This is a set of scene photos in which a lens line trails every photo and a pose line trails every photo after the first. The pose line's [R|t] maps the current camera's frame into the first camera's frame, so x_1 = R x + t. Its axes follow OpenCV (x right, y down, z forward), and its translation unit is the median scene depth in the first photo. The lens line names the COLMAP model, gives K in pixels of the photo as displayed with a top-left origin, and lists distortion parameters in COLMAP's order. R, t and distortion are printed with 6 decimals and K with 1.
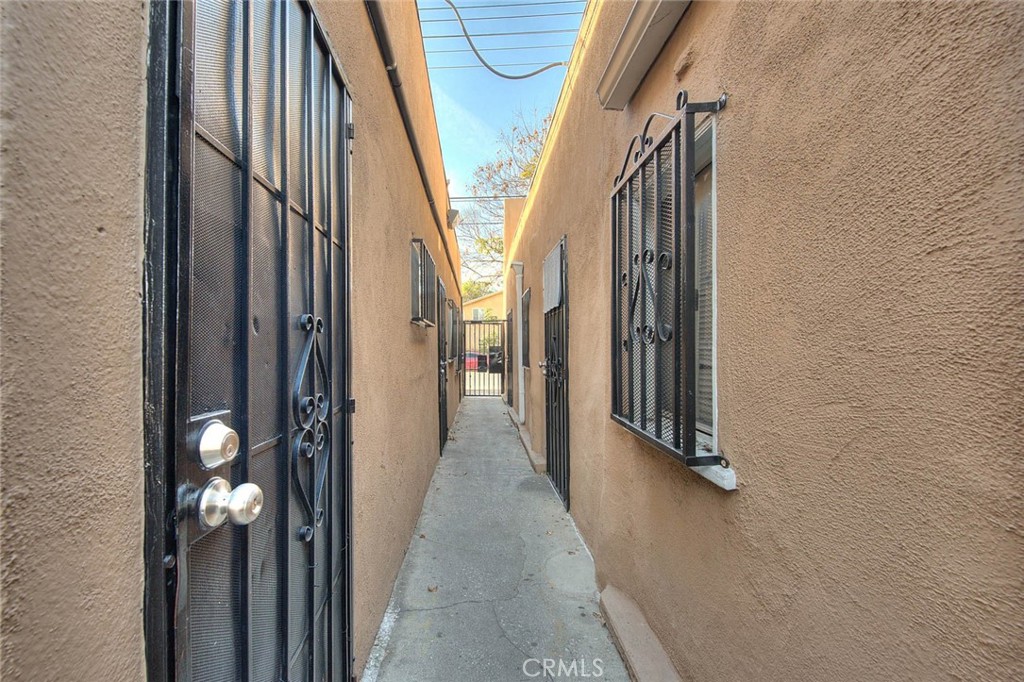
lens RADIAL K [[430.0, 0, 512.0], [0, 430.0, 341.0], [0, 0, 1]] dist [-0.001106, -0.000036]
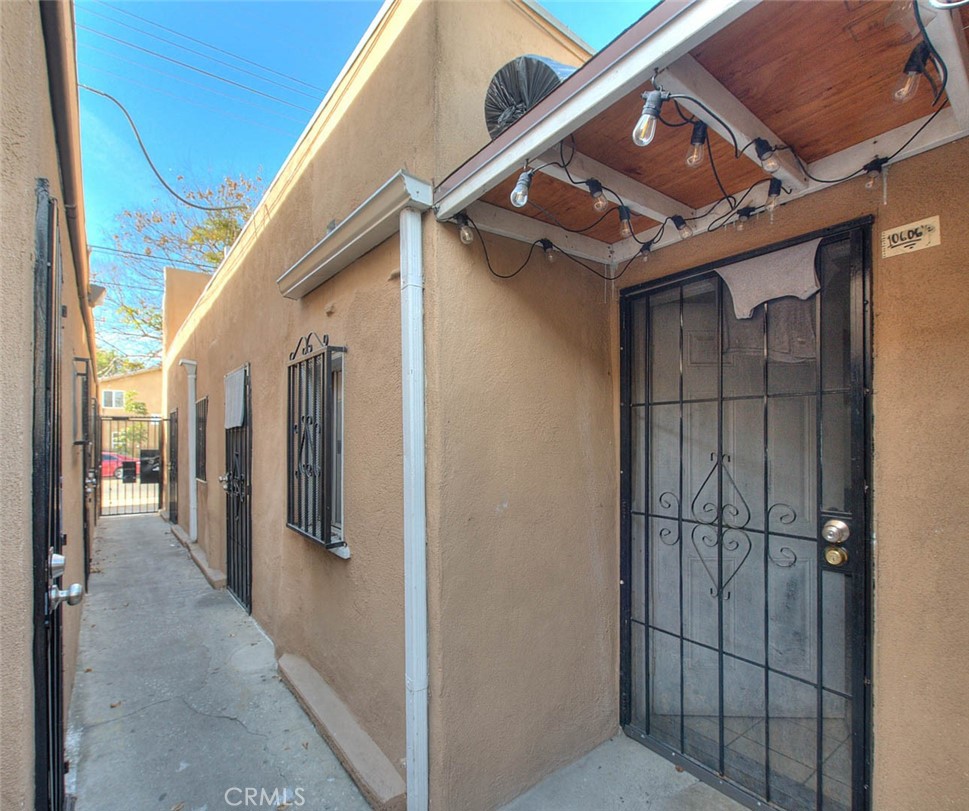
lens RADIAL K [[480.0, 0, 465.6], [0, 480.0, 406.7], [0, 0, 1]] dist [-0.012564, -0.000825]
pose [[0.848853, 0.016362, 0.528376, -0.053951], [0.013699, 0.998504, -0.052928, -0.062434], [-0.528452, 0.052166, 0.847359, -0.340212]]
